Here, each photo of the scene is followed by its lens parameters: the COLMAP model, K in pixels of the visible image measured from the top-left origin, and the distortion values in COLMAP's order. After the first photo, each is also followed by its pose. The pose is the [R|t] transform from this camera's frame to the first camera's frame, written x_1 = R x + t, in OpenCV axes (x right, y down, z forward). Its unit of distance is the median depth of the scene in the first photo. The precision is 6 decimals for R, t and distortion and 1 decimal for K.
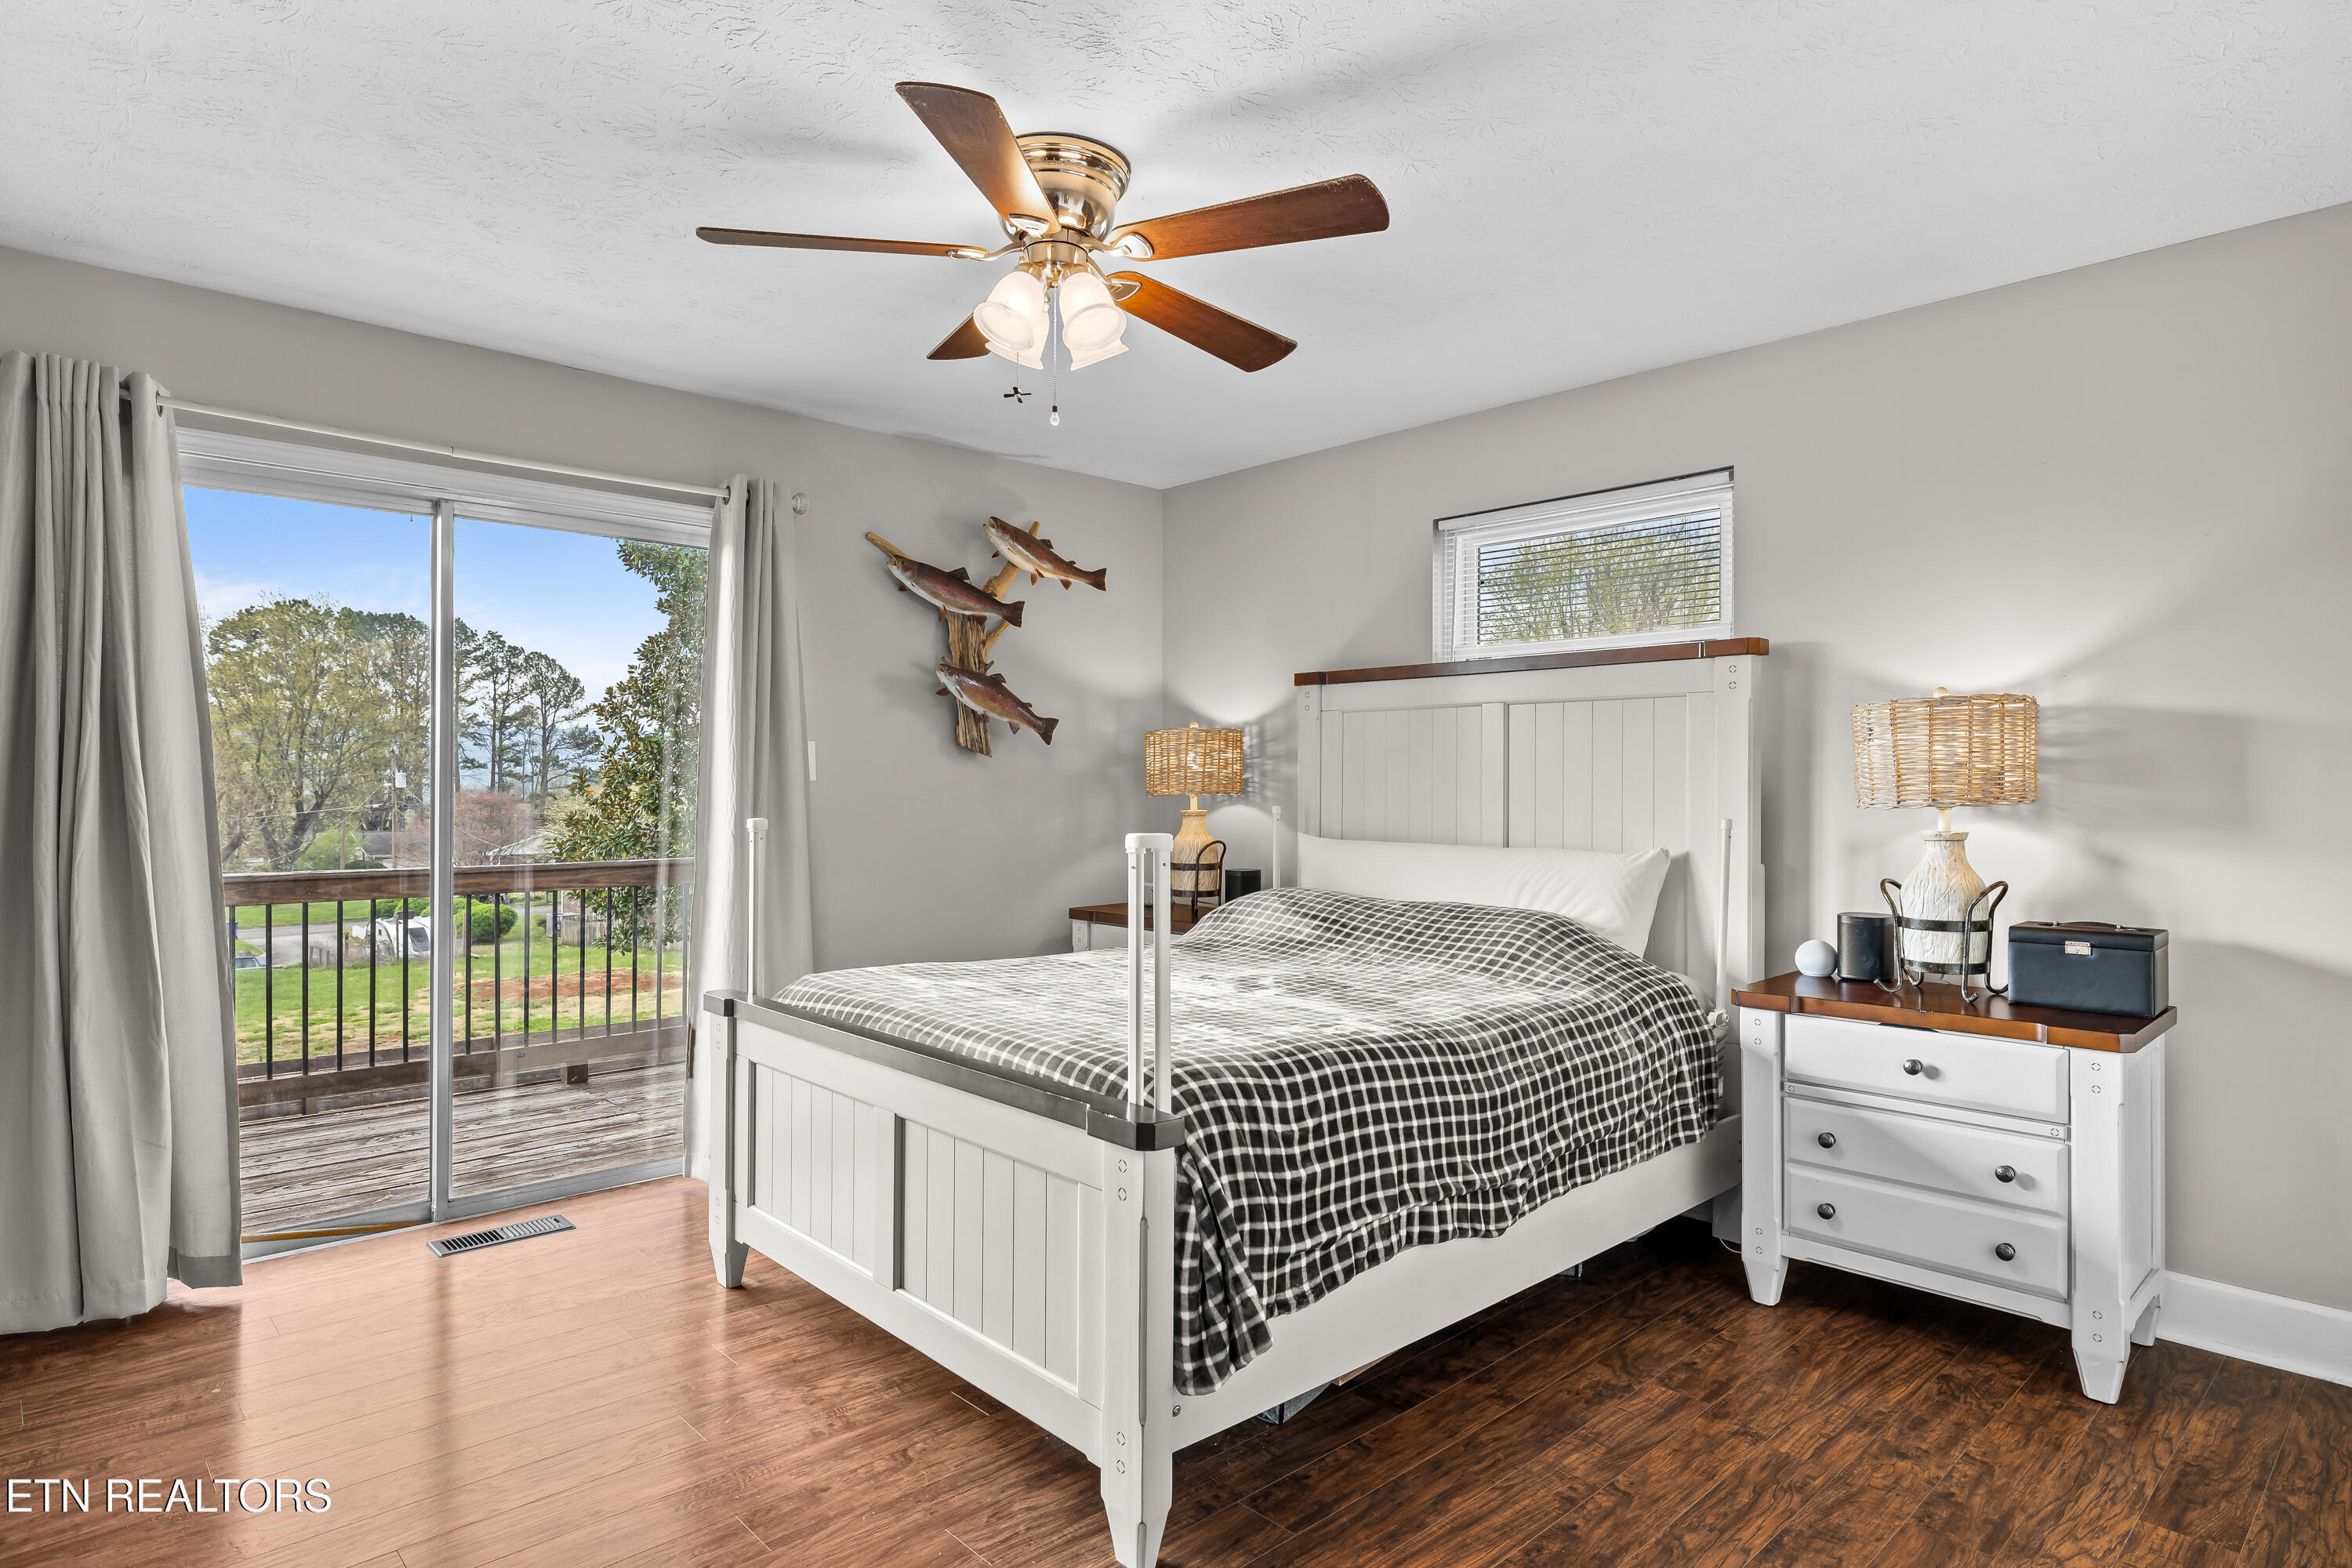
lens RADIAL K [[1272.1, 0, 1166.2], [0, 1272.1, 784.8], [0, 0, 1]] dist [-0.007646, 0.005251]
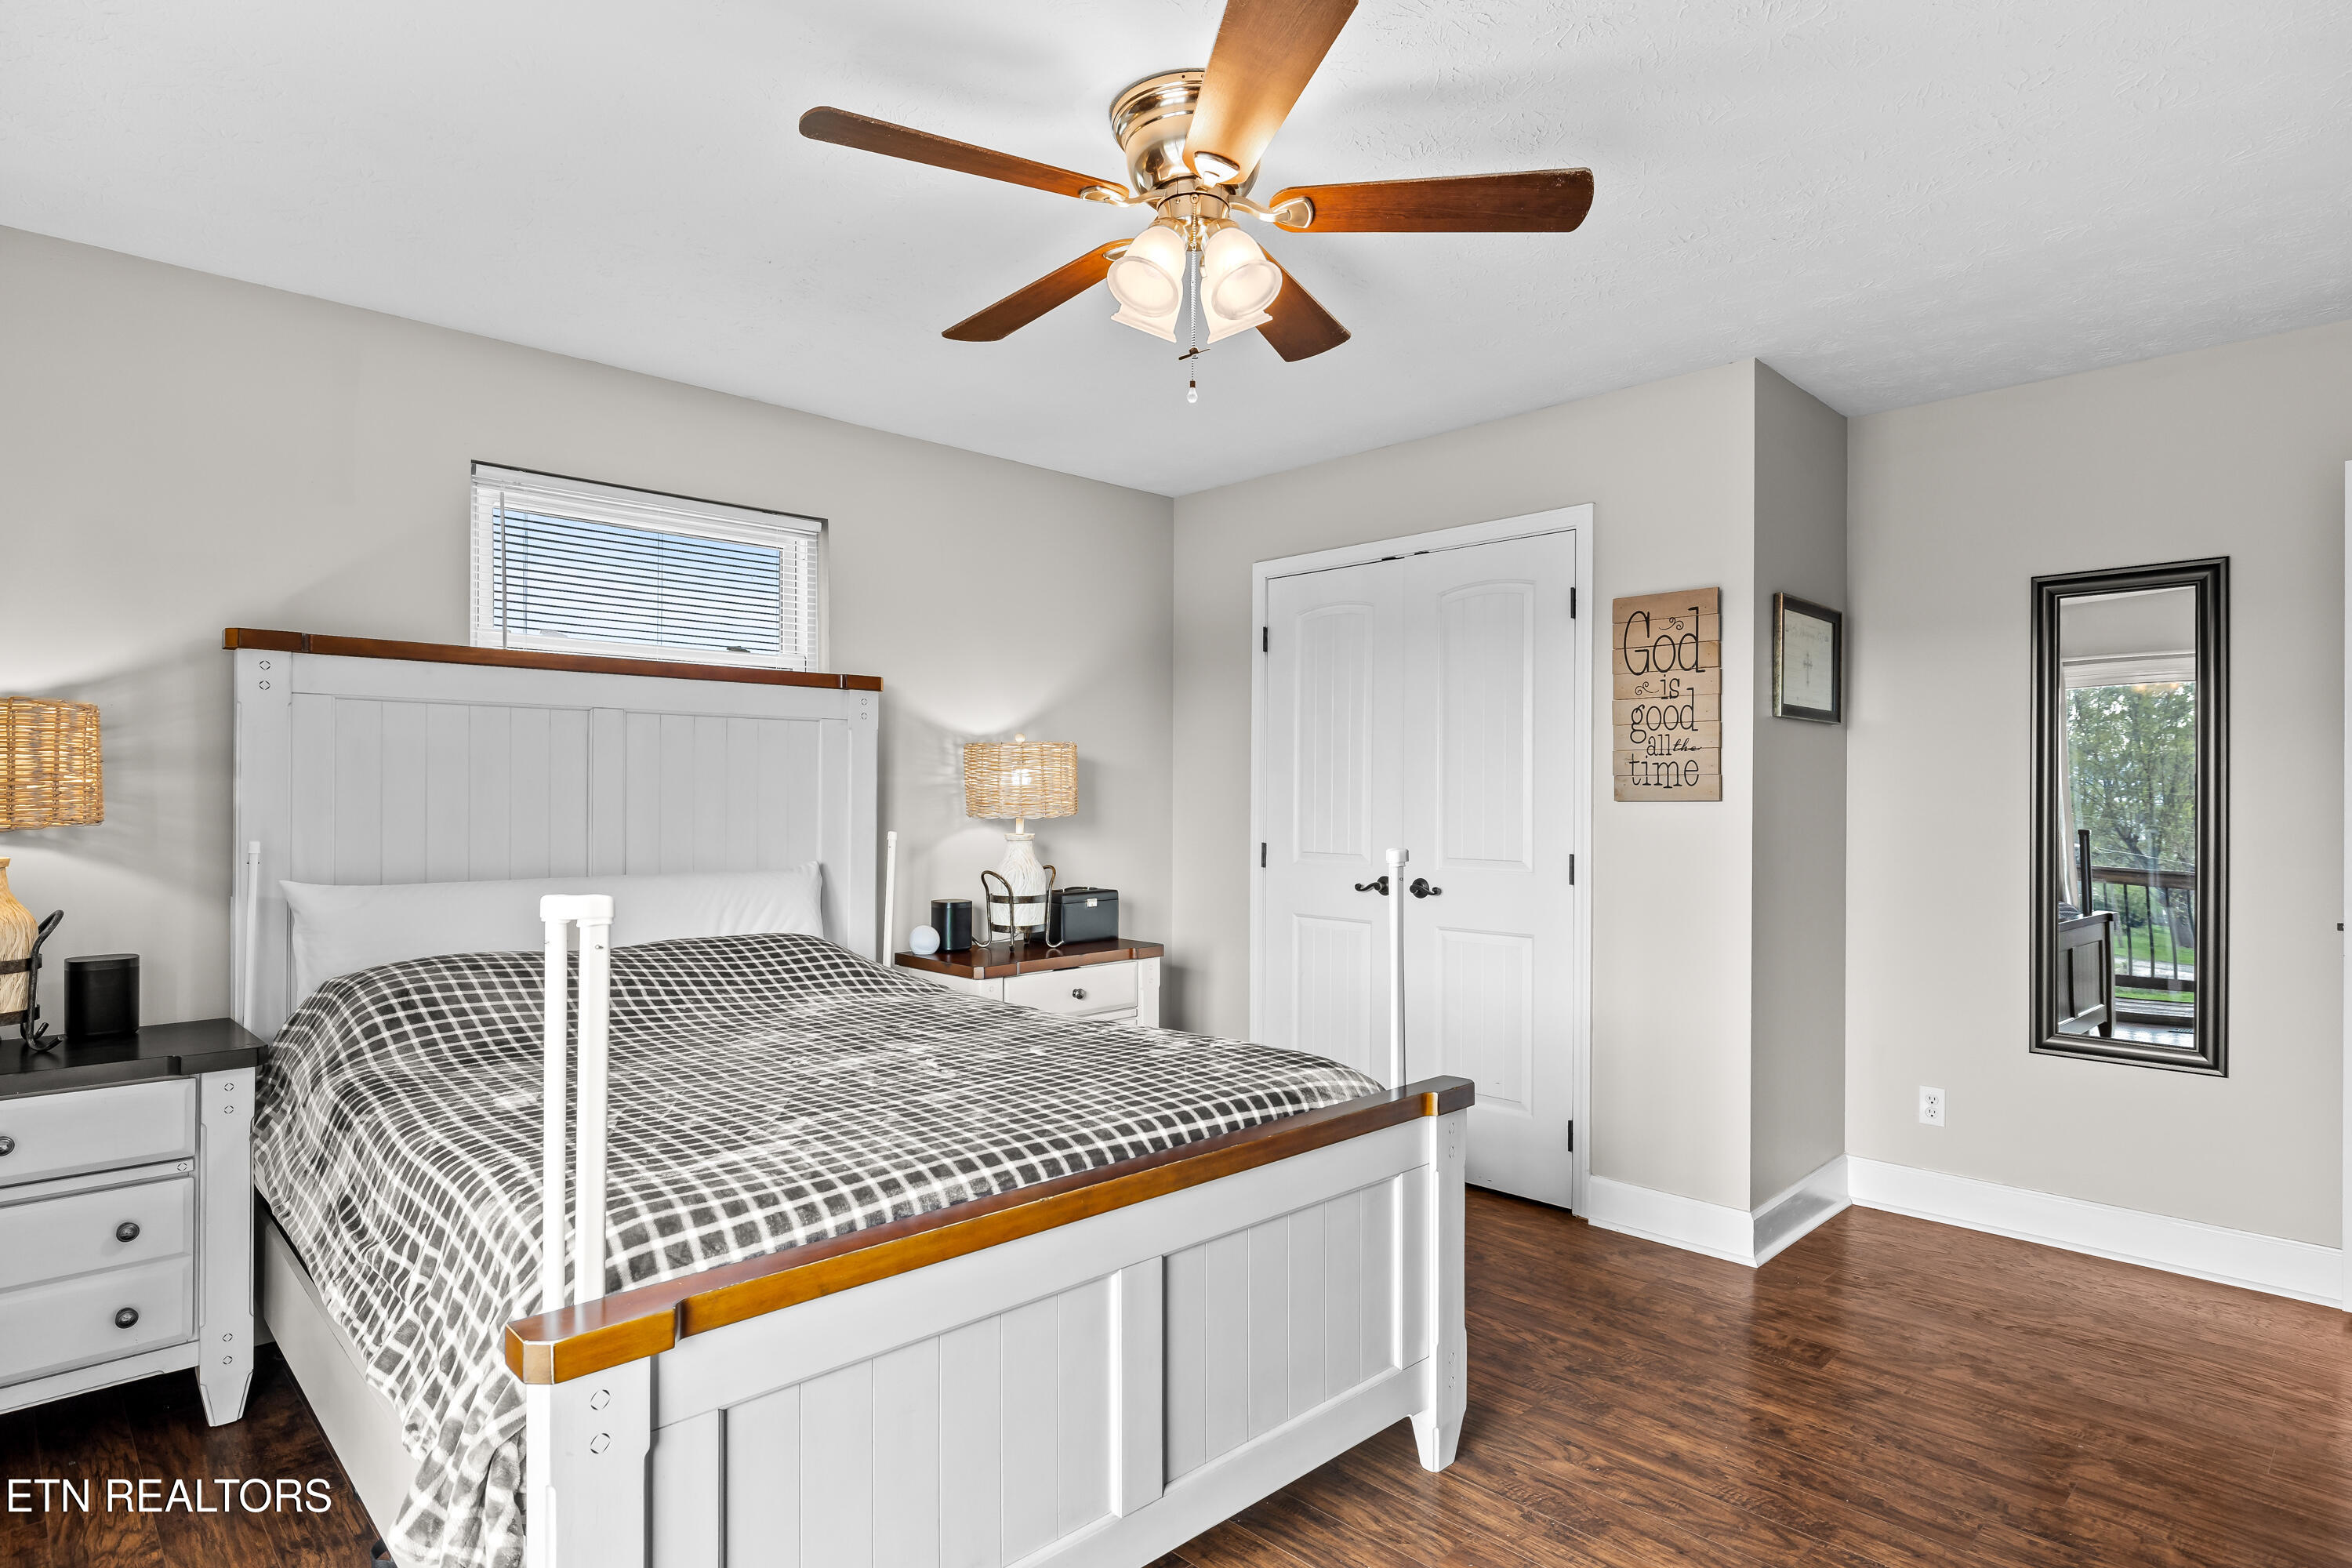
lens RADIAL K [[1272.1, 0, 1165.6], [0, 1272.1, 783.6], [0, 0, 1]] dist [-0.007646, 0.005251]
pose [[-0.029154, 0.008871, 0.999536, -0.523386], [0.002651, 0.999958, -0.008798, -0.004630], [-0.999571, 0.002393, -0.029176, 0.557902]]
